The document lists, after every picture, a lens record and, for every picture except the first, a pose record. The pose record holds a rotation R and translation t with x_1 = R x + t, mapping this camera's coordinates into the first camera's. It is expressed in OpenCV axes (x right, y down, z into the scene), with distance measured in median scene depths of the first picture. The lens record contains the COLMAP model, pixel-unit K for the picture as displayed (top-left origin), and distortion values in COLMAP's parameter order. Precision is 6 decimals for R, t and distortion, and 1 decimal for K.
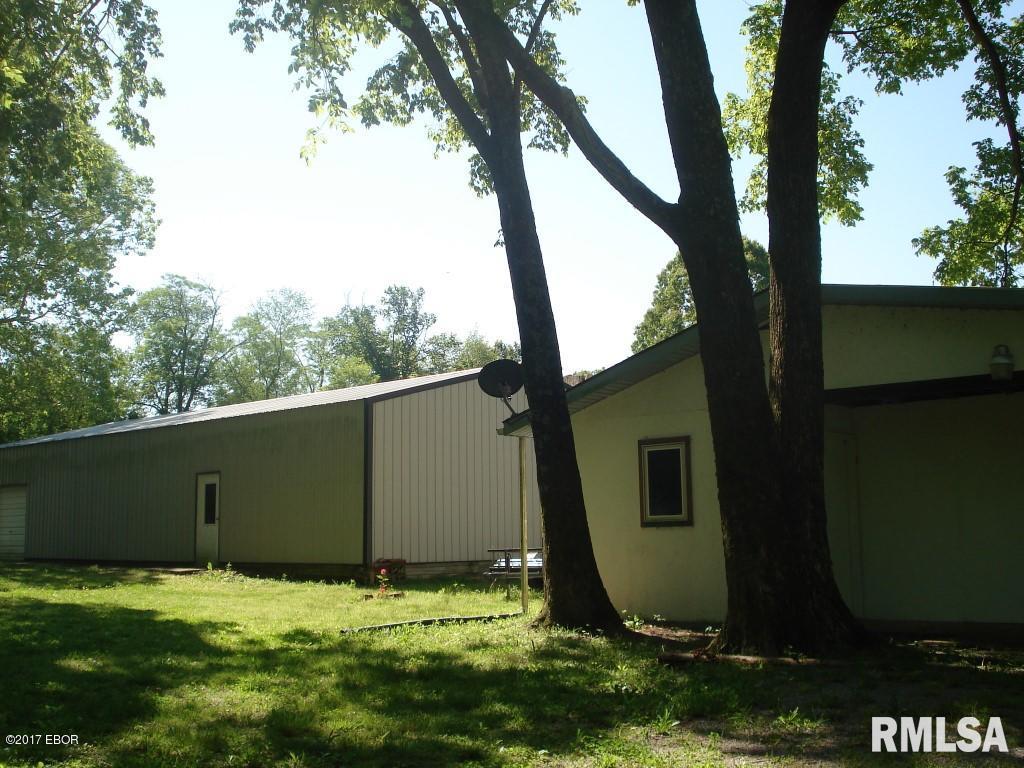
lens RADIAL K [[1127.3, 0, 510.9], [0, 1127.3, 381.4], [0, 0, 1]] dist [-0.097125, 0.000000]
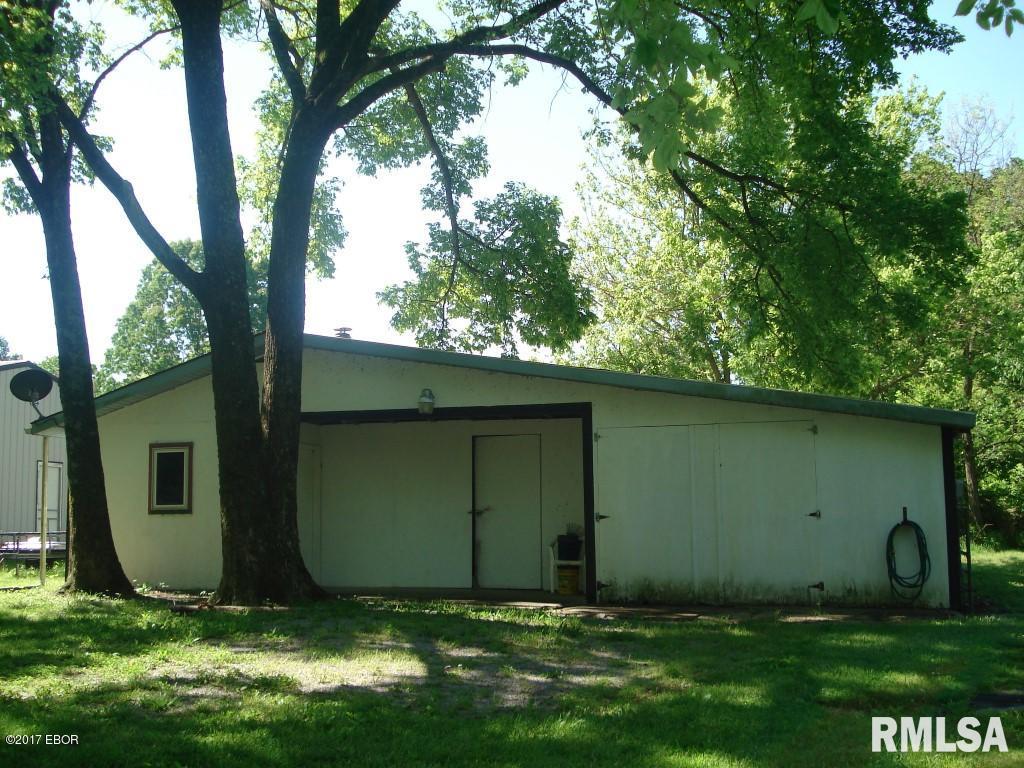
lens RADIAL K [[1127.3, 0, 512.0], [0, 1127.3, 385.3], [0, 0, 1]] dist [-0.097125, 0.000000]
pose [[0.893098, 0.057459, 0.446177, -0.080122], [-0.061098, 0.998112, -0.006241, -0.027910], [-0.445693, -0.021687, 0.894923, -0.264865]]
